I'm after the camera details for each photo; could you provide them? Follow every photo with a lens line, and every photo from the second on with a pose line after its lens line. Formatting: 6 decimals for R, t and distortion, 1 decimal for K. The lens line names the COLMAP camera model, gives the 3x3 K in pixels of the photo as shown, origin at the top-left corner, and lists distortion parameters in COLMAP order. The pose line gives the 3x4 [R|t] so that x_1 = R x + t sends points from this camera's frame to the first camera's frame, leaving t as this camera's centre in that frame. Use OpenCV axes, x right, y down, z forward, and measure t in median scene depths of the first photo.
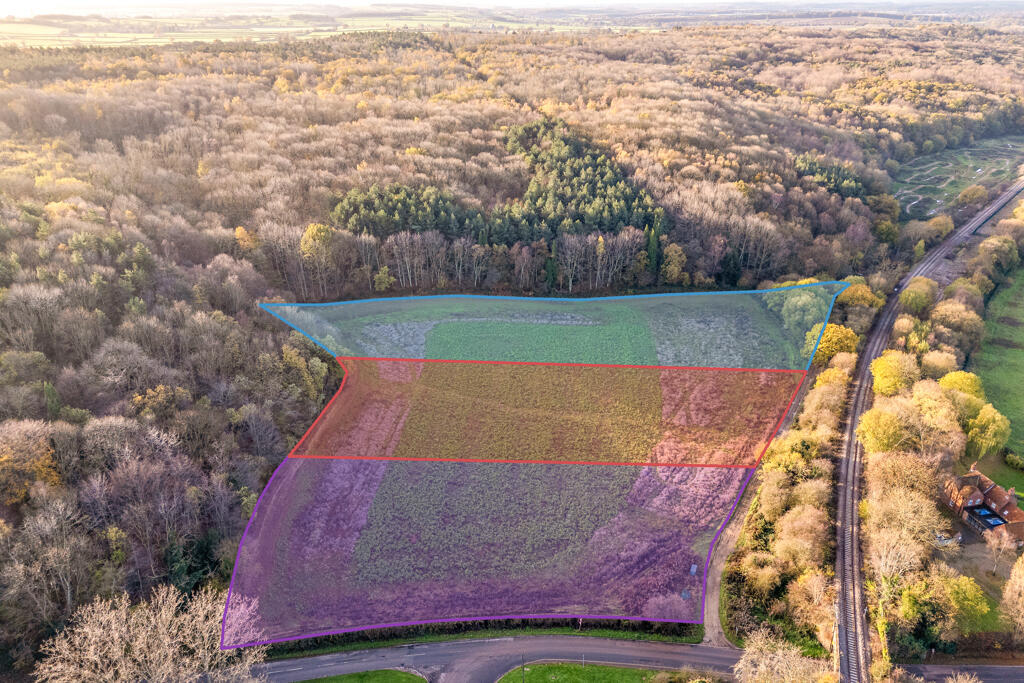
lens RADIAL K [[720.8, 0, 507.9], [0, 720.8, 300.1], [0, 0, 1]] dist [0.041672, -0.009198]
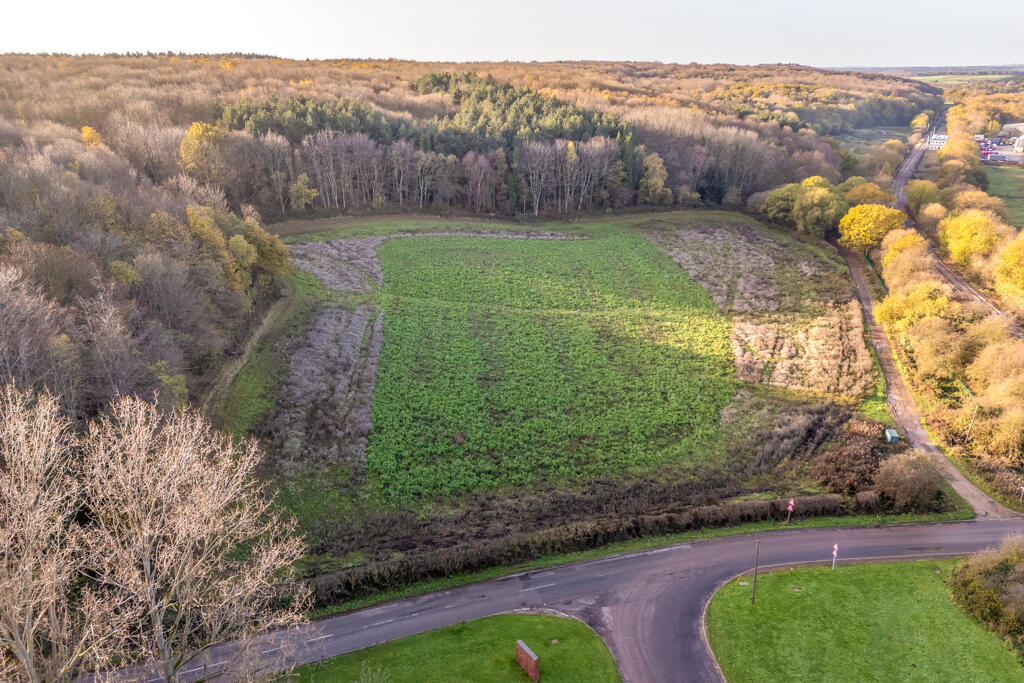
lens RADIAL K [[720.8, 0, 501.7], [0, 720.8, 353.4], [0, 0, 1]] dist [0.041672, -0.009198]
pose [[0.981680, -0.075980, 0.174730, -0.113104], [0.077333, 0.997005, -0.000939, 0.151738], [-0.174135, 0.014434, 0.984616, 0.230396]]
